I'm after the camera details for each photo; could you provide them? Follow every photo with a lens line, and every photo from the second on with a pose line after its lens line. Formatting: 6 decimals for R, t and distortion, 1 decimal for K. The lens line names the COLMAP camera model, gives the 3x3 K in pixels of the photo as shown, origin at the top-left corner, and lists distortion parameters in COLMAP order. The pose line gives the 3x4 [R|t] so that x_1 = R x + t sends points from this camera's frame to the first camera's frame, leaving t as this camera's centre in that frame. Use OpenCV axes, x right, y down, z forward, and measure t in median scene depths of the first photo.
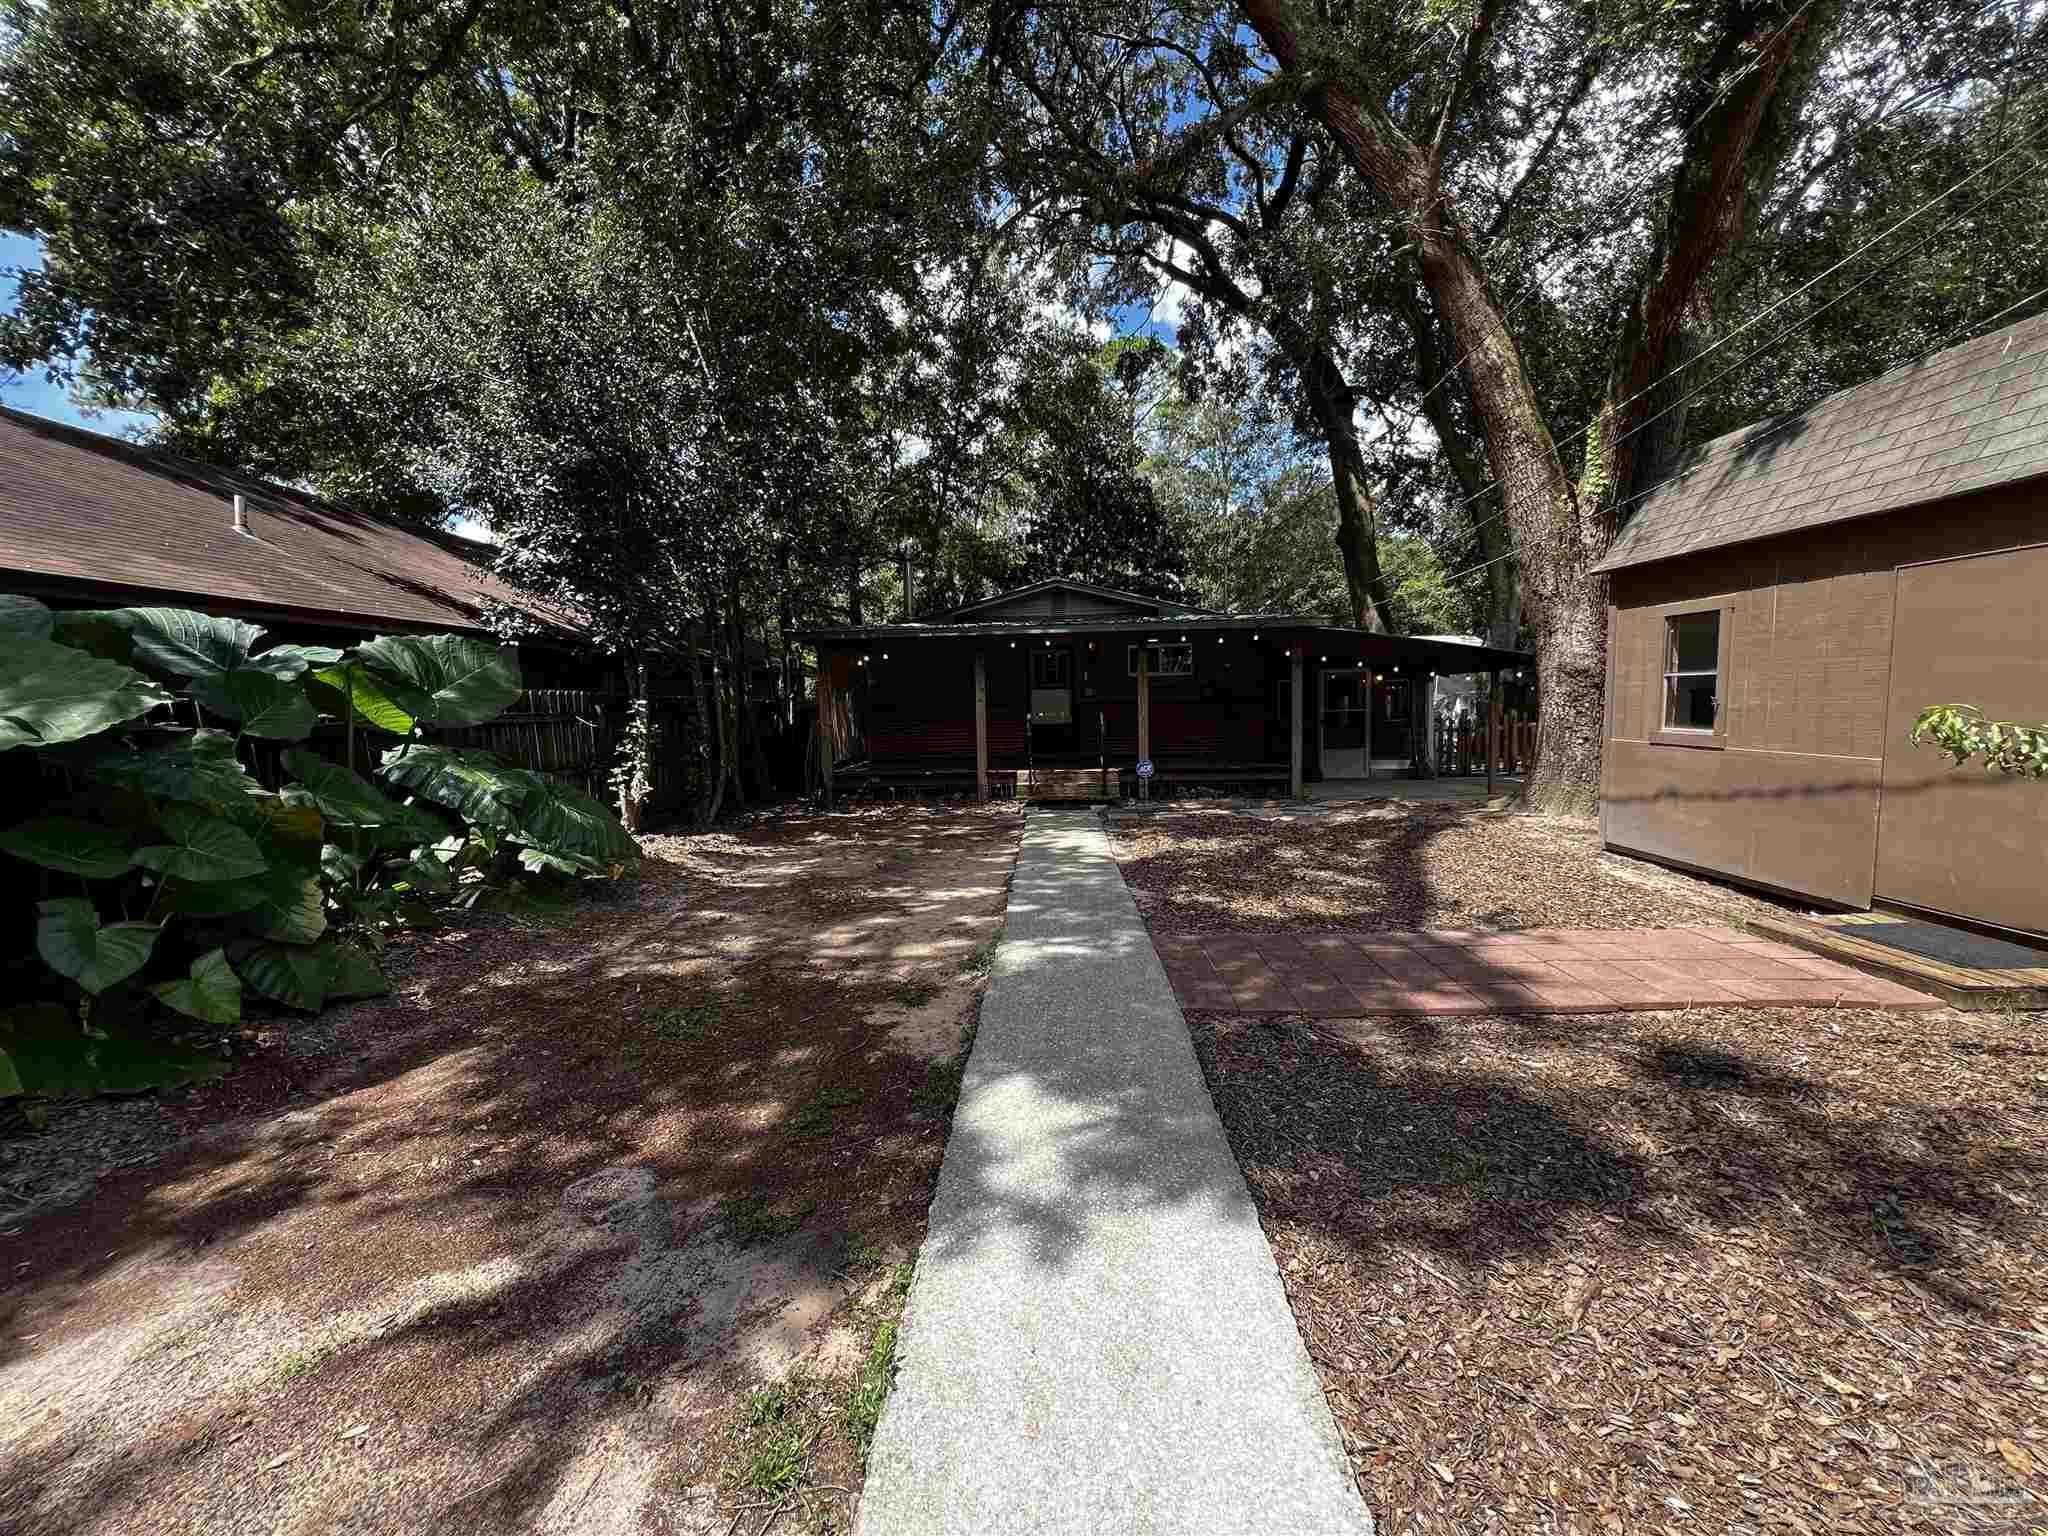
lens RADIAL K [[825.1, 0, 1023.8], [0, 825.1, 774.6], [0, 0, 1]] dist [-0.003282, 0.001080]
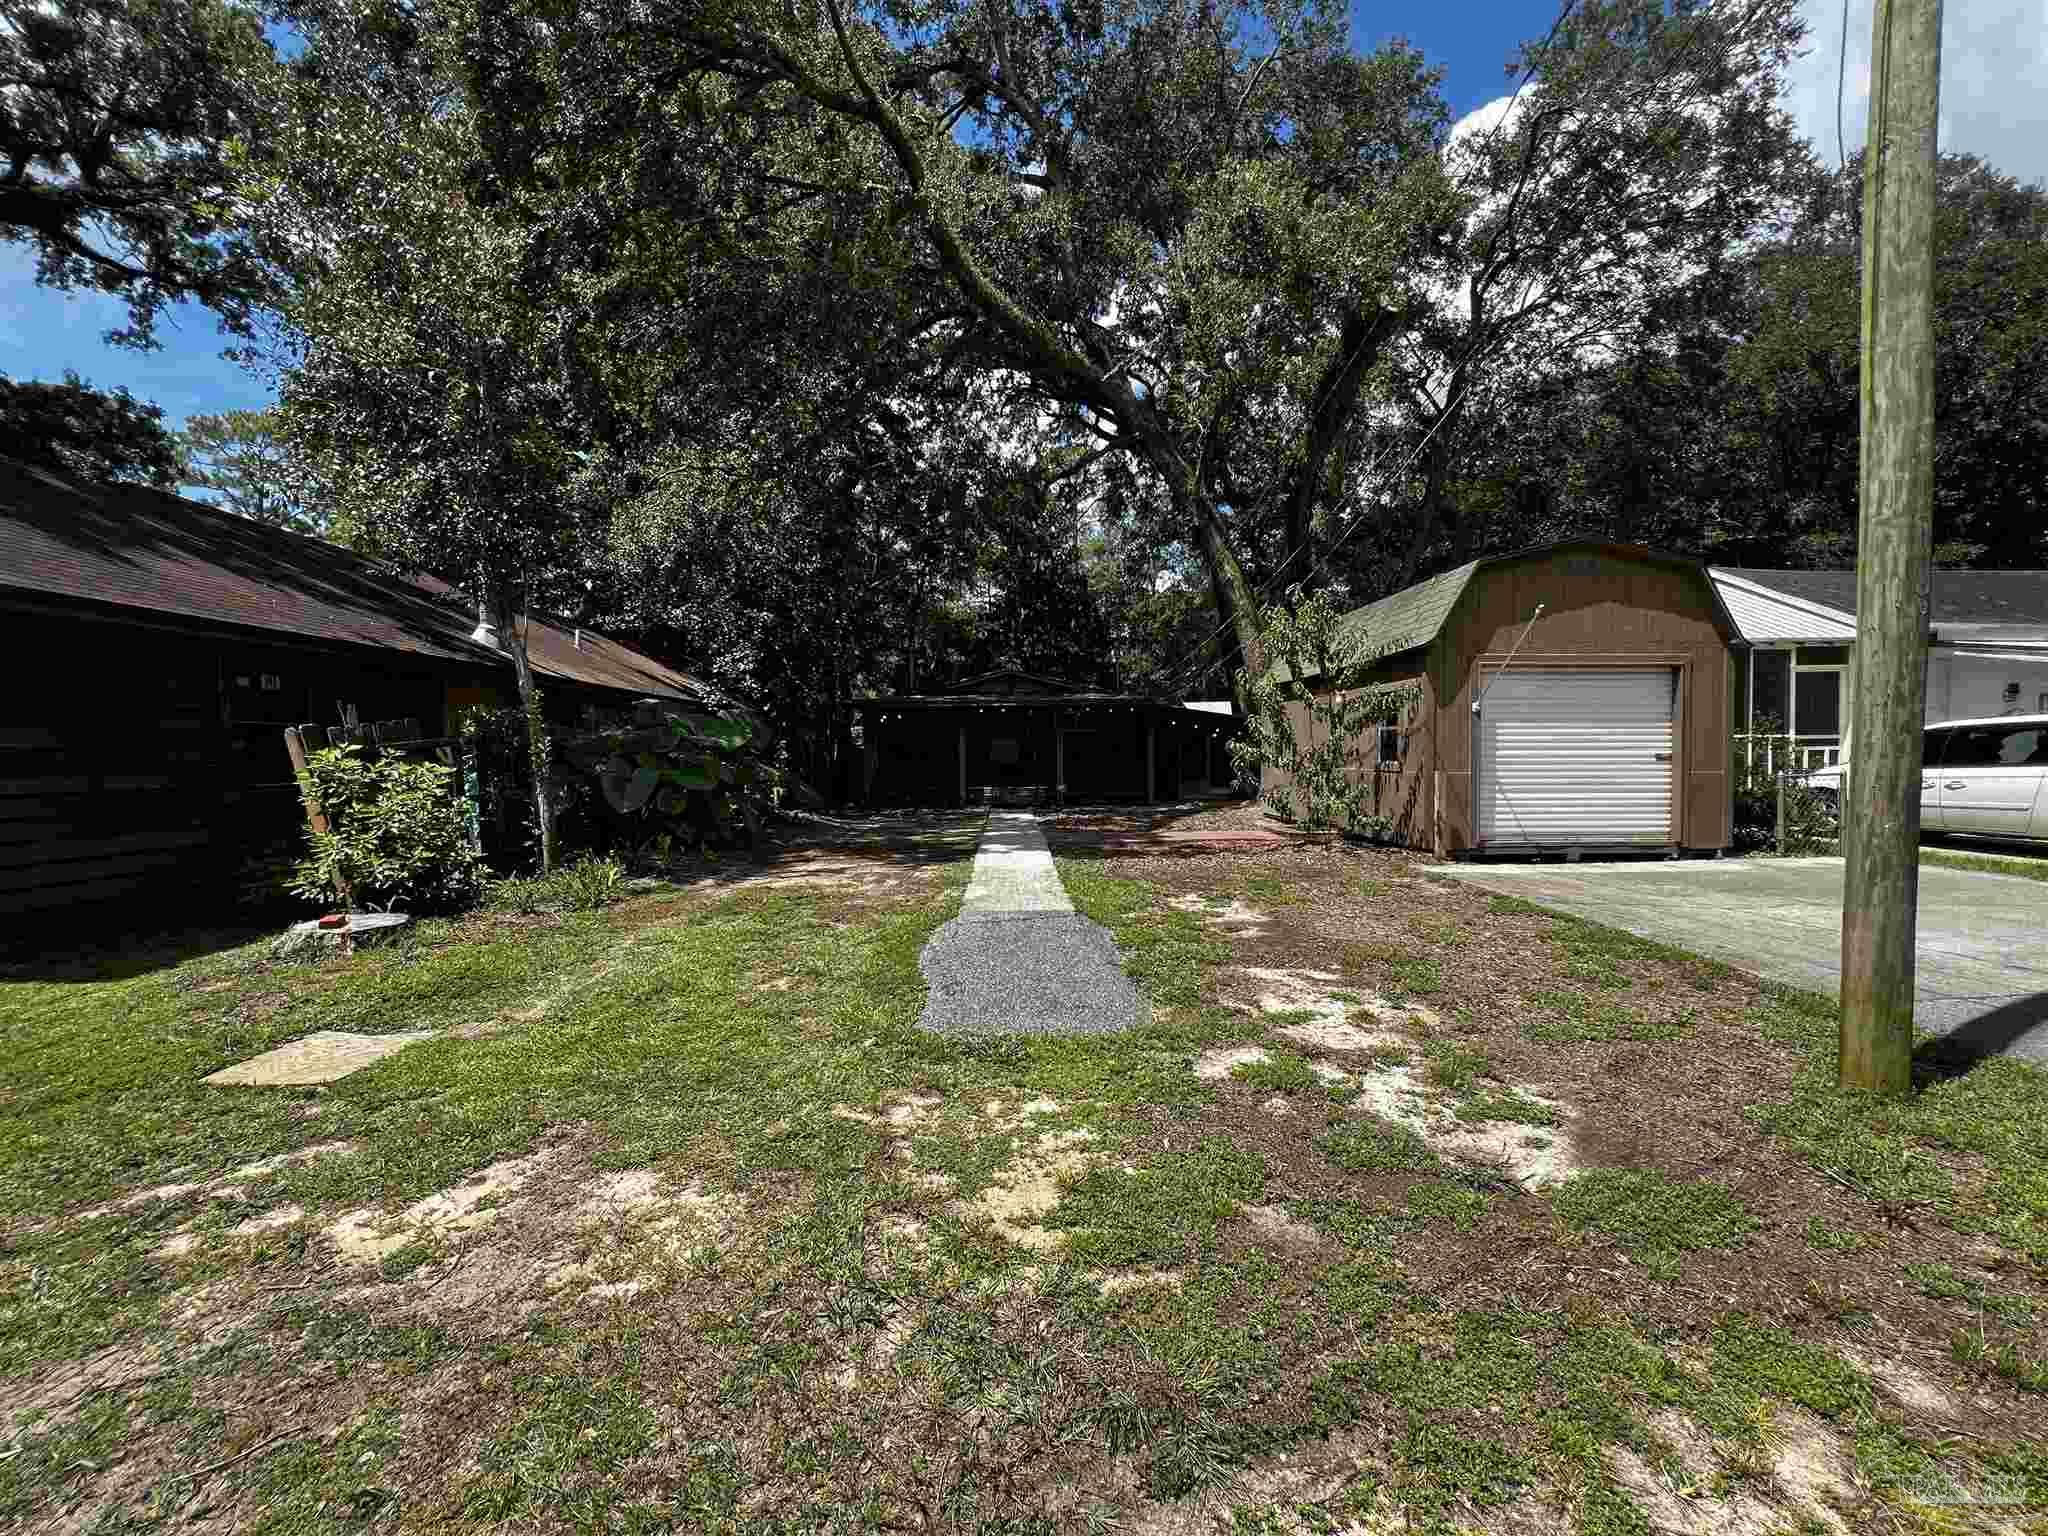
lens RADIAL K [[825.1, 0, 1028.7], [0, 825.1, 768.6], [0, 0, 1]] dist [-0.003282, 0.001080]
pose [[0.997983, 0.012782, 0.062187, -0.013040], [-0.008350, 0.997440, -0.071022, 0.044203], [-0.062936, 0.070360, 0.995534, -0.387082]]
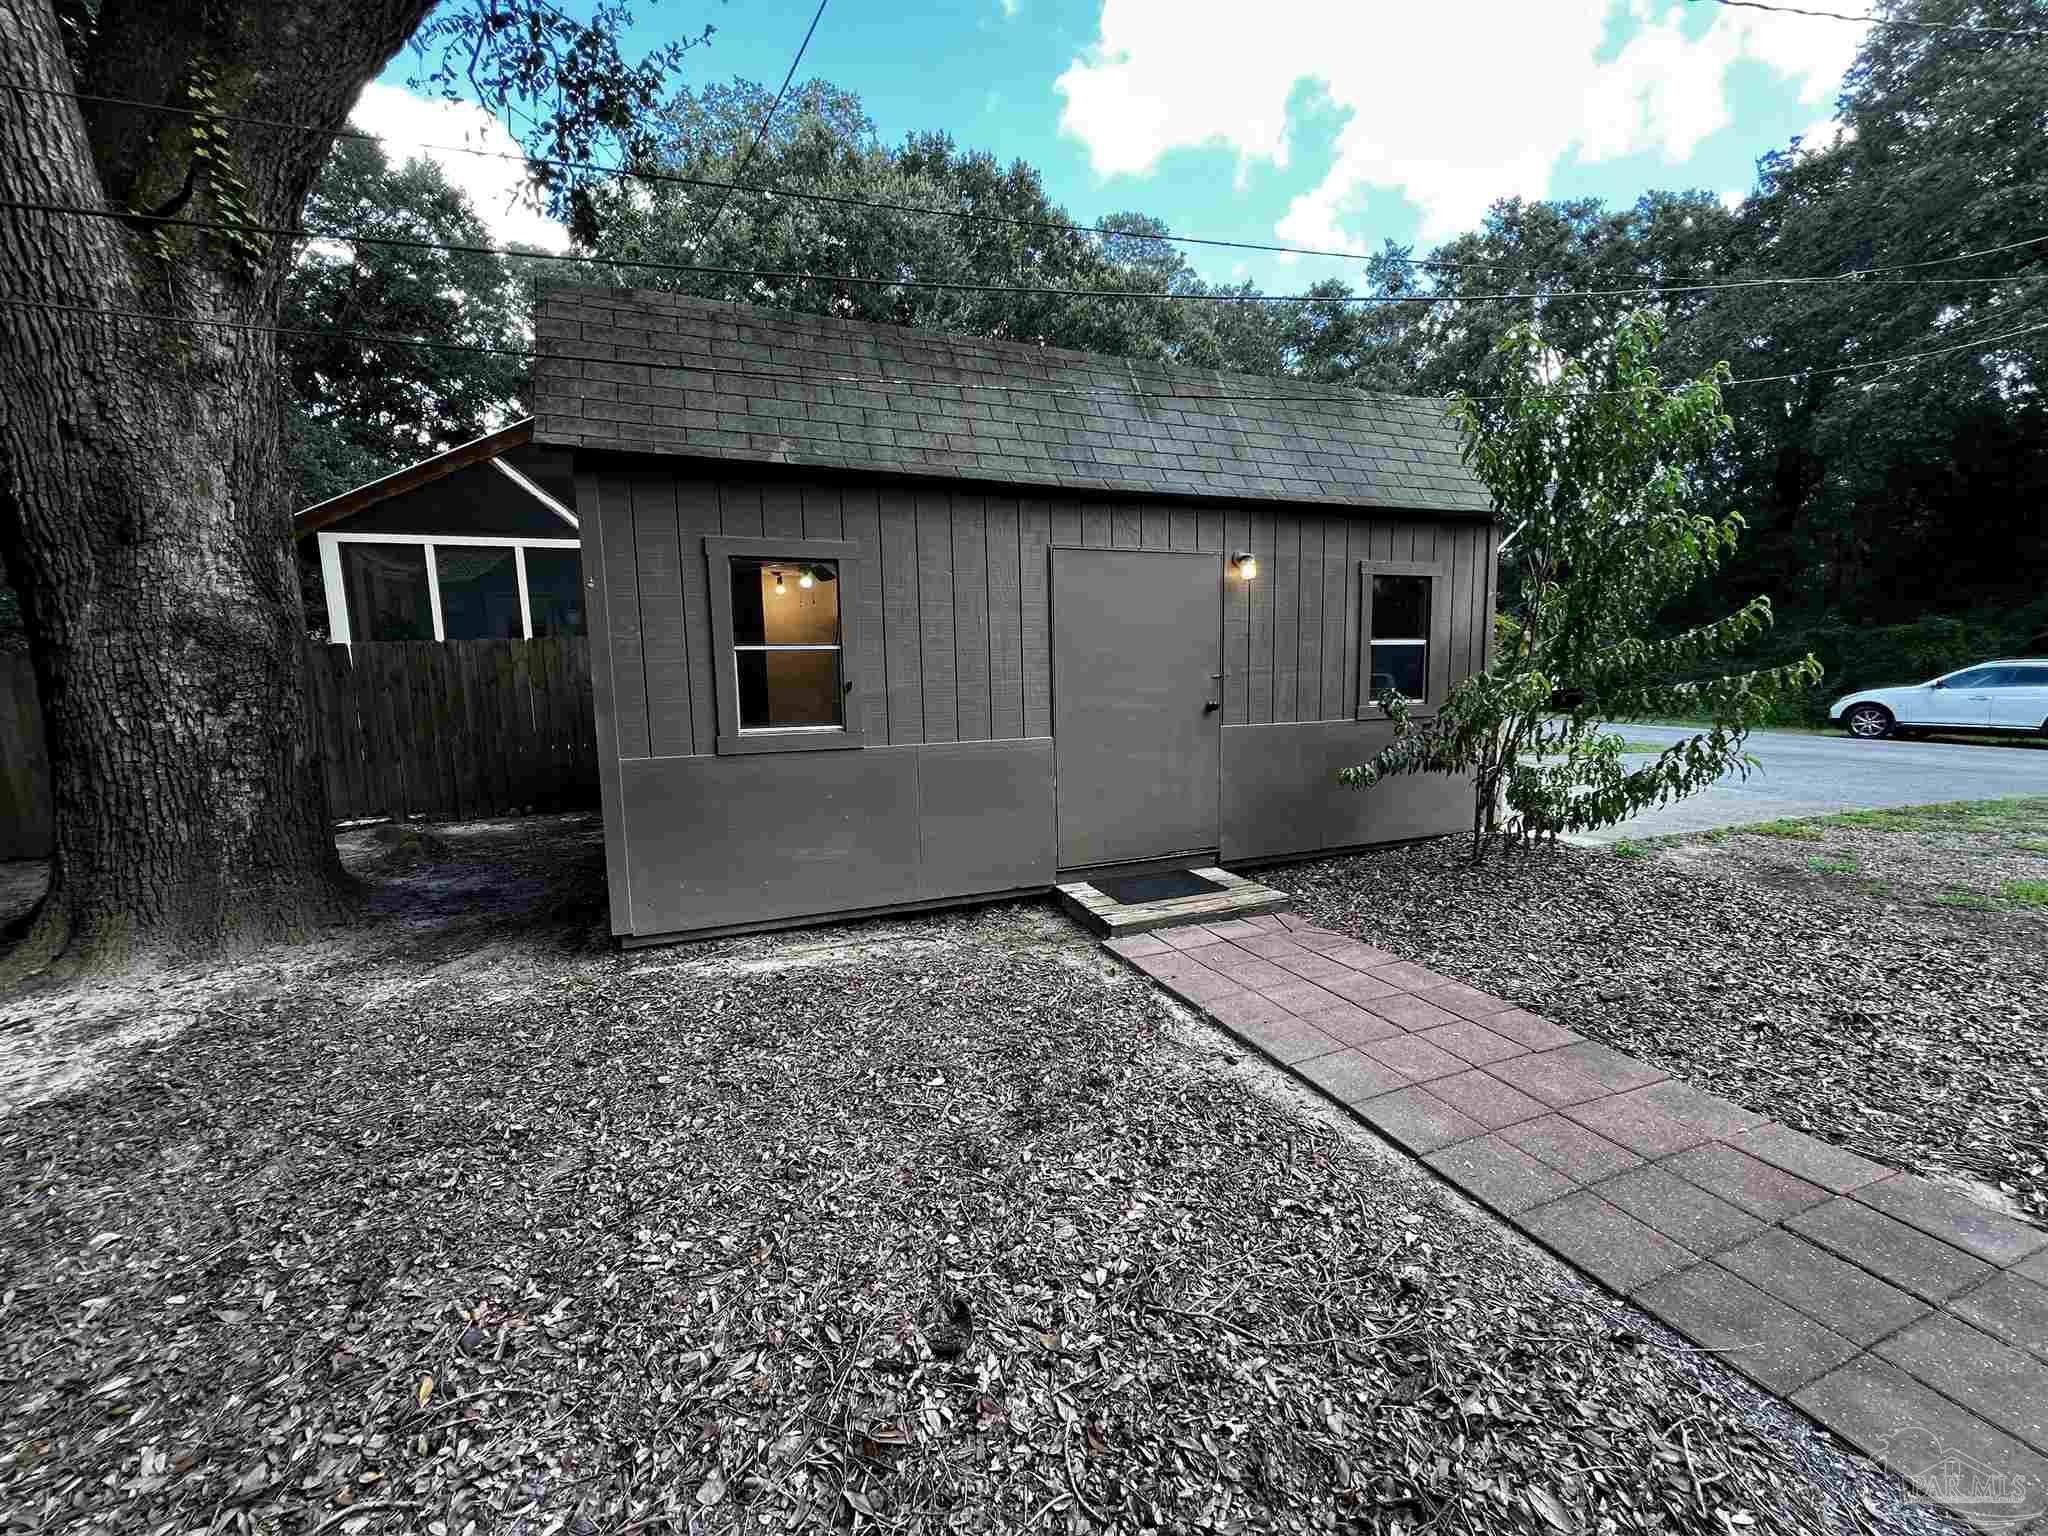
lens RADIAL K [[825.1, 0, 1013.4], [0, 825.1, 770.3], [0, 0, 1]] dist [-0.003282, 0.001080]
pose [[-0.401377, -0.085116, 0.911950, 0.030467], [0.110394, 0.983918, 0.140421, -0.029599], [-0.909236, 0.157036, -0.385525, 0.338705]]
